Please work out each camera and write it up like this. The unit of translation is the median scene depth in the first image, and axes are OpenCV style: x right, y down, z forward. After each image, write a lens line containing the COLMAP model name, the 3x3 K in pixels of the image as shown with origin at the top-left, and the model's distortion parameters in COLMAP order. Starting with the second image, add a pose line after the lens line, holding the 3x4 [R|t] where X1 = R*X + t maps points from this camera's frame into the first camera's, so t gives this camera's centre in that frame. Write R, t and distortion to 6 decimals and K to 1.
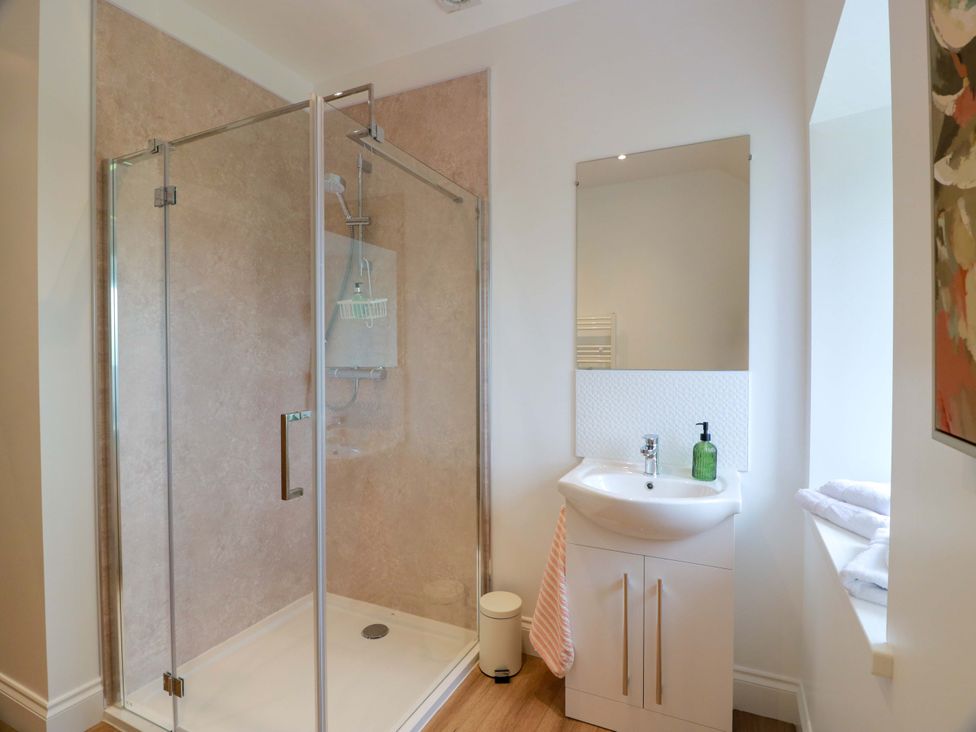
lens RADIAL K [[506.4, 0, 489.8], [0, 506.4, 361.9], [0, 0, 1]] dist [0.001673, -0.013157]
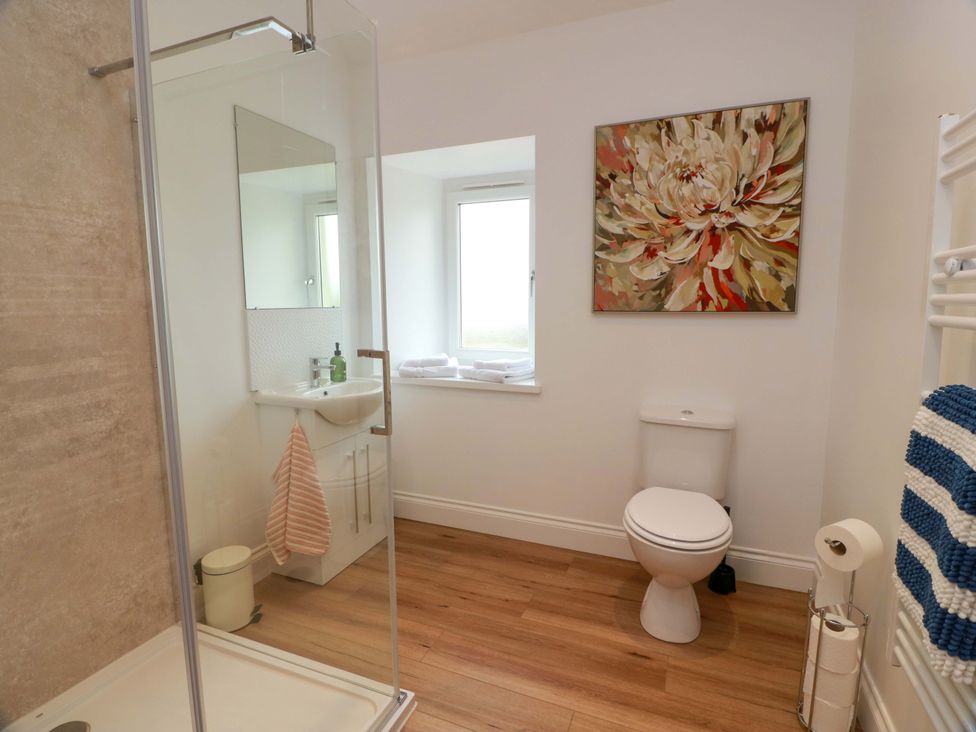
lens RADIAL K [[506.4, 0, 489.8], [0, 506.4, 361.9], [0, 0, 1]] dist [0.001673, -0.013157]
pose [[-0.054904, -0.120744, 0.991164, -0.947016], [0.016797, 0.992409, 0.121826, 0.003340], [-0.998350, 0.023338, -0.052460, 0.572173]]
